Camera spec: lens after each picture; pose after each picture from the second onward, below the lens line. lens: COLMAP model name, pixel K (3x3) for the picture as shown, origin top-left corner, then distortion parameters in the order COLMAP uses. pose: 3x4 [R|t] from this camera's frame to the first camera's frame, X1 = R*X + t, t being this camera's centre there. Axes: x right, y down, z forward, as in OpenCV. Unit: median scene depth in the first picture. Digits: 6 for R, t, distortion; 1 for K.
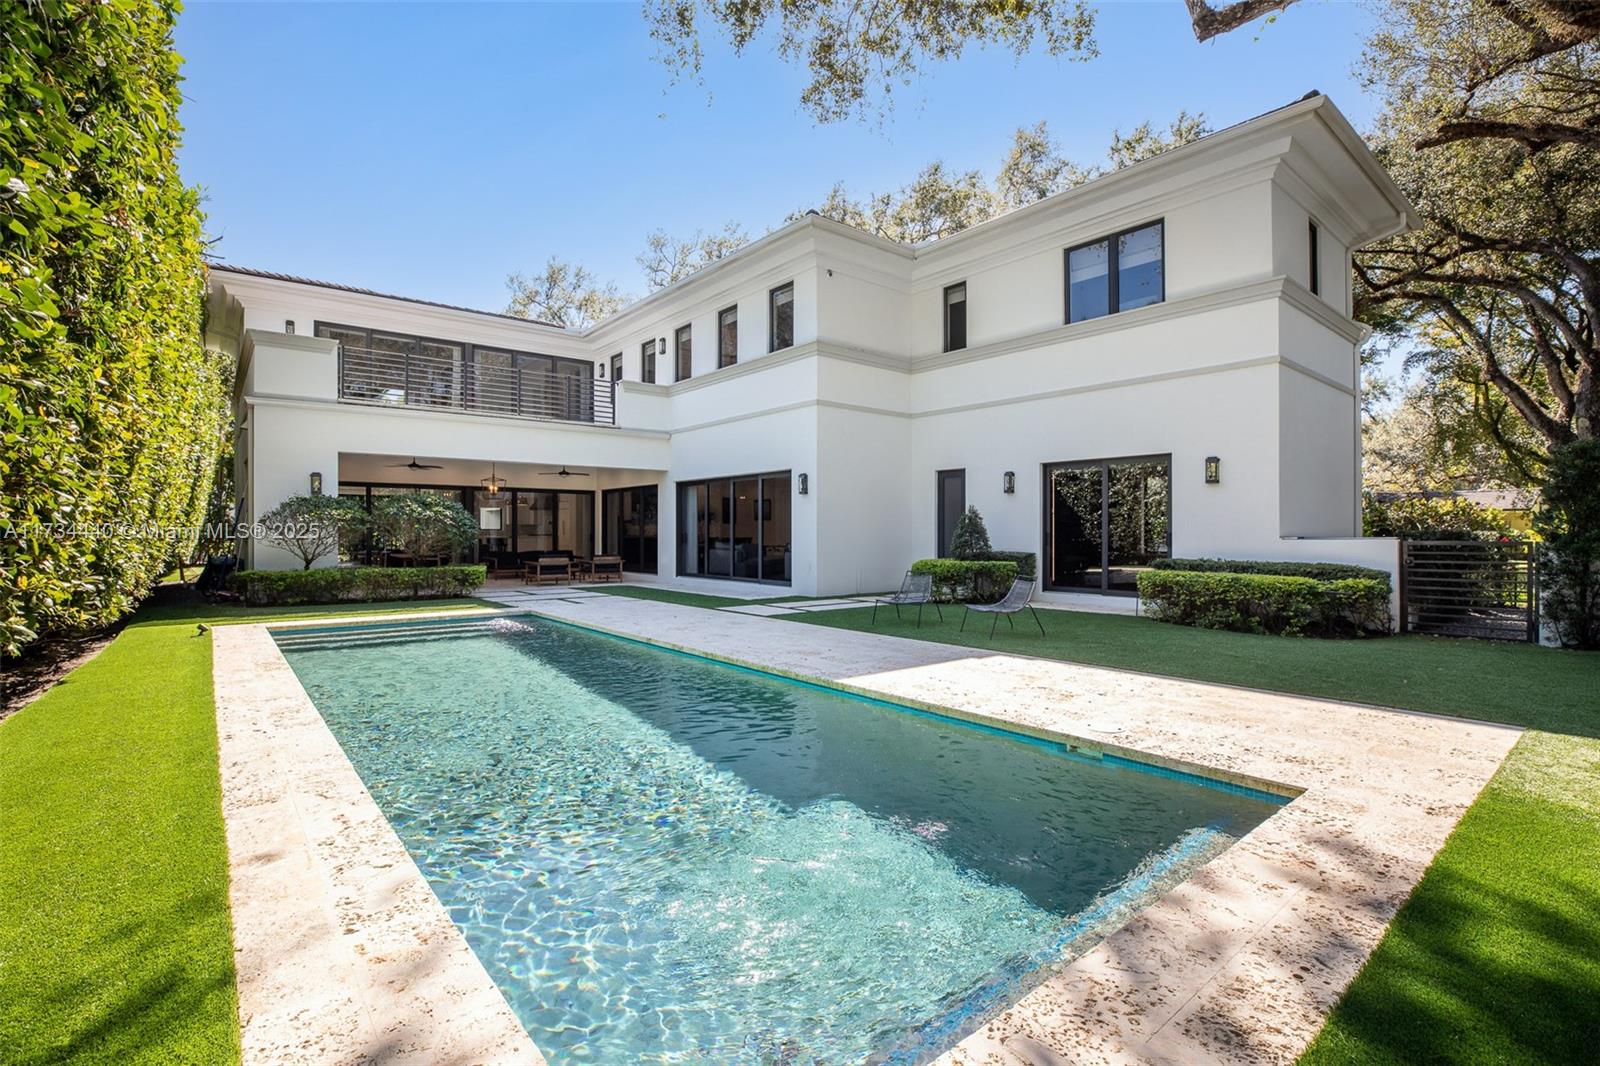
lens RADIAL K [[739.5, 0, 798.6], [0, 739.5, 534.4], [0, 0, 1]] dist [-0.022058, -0.000153]
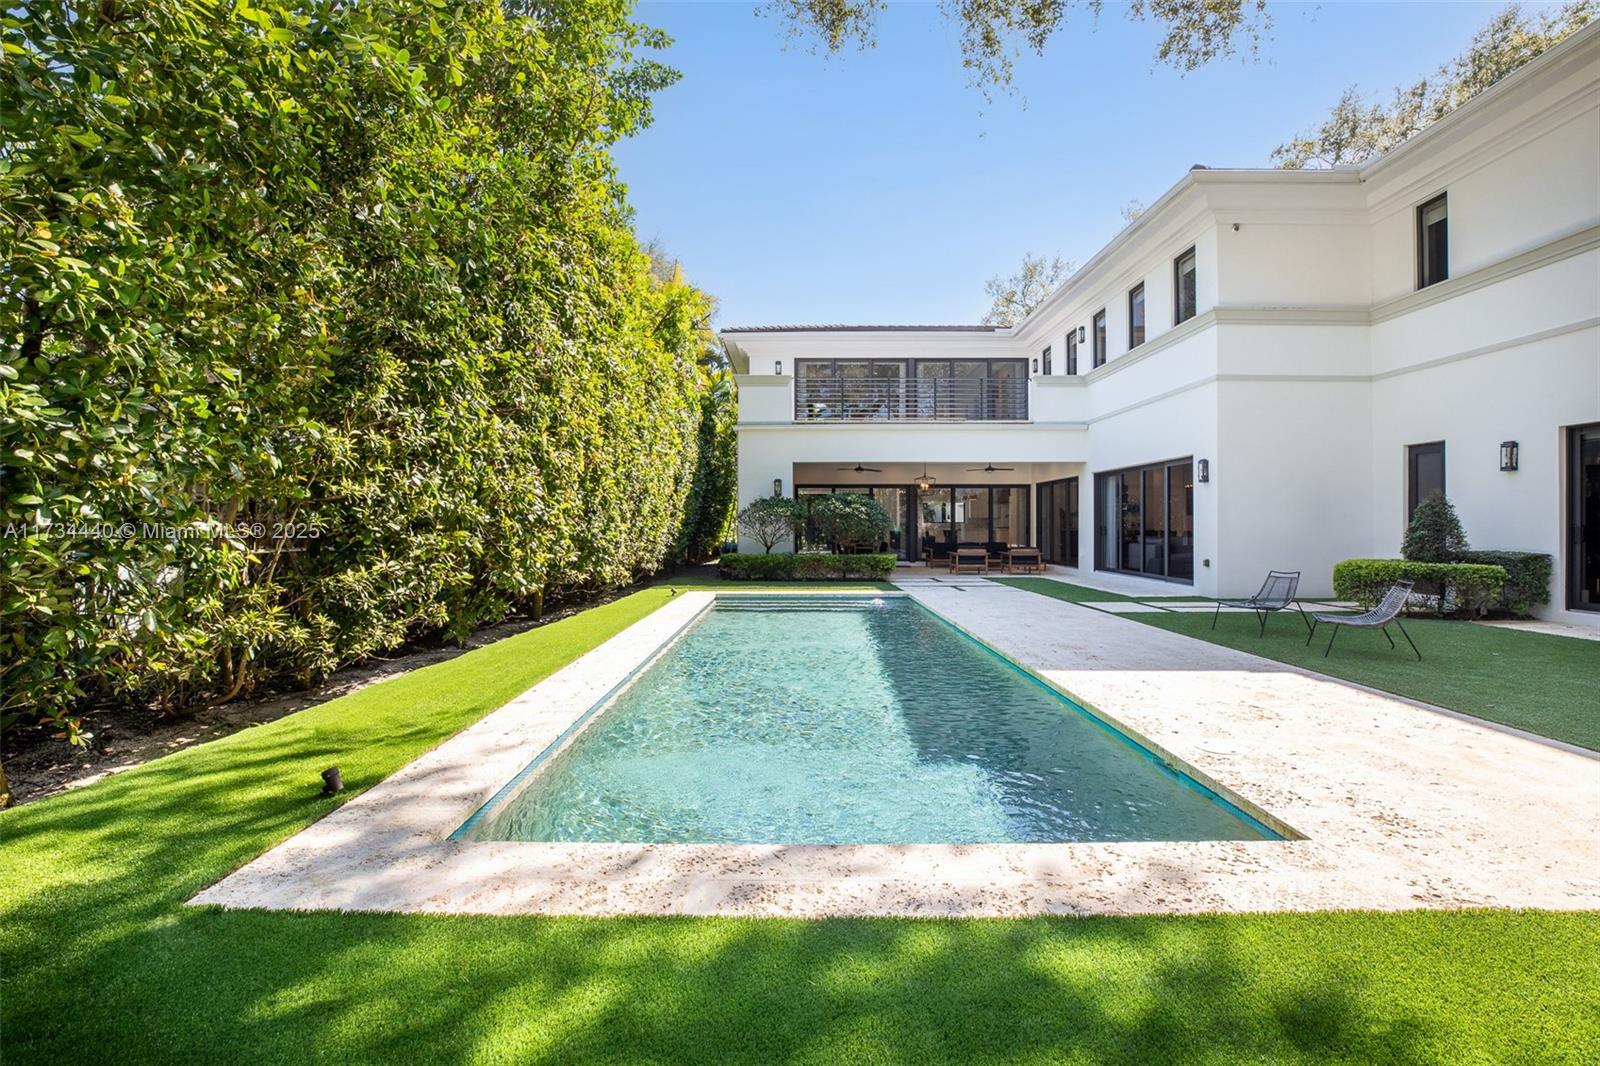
lens RADIAL K [[747.8, 0, 799.4], [0, 747.8, 526.4], [0, 0, 1]] dist [-0.012716, 0.001666]
pose [[0.774644, 0.000873, -0.632397, 0.189201], [-0.000918, 1.000000, 0.000257, -0.001269], [0.632397, 0.000381, 0.774644, -0.003796]]
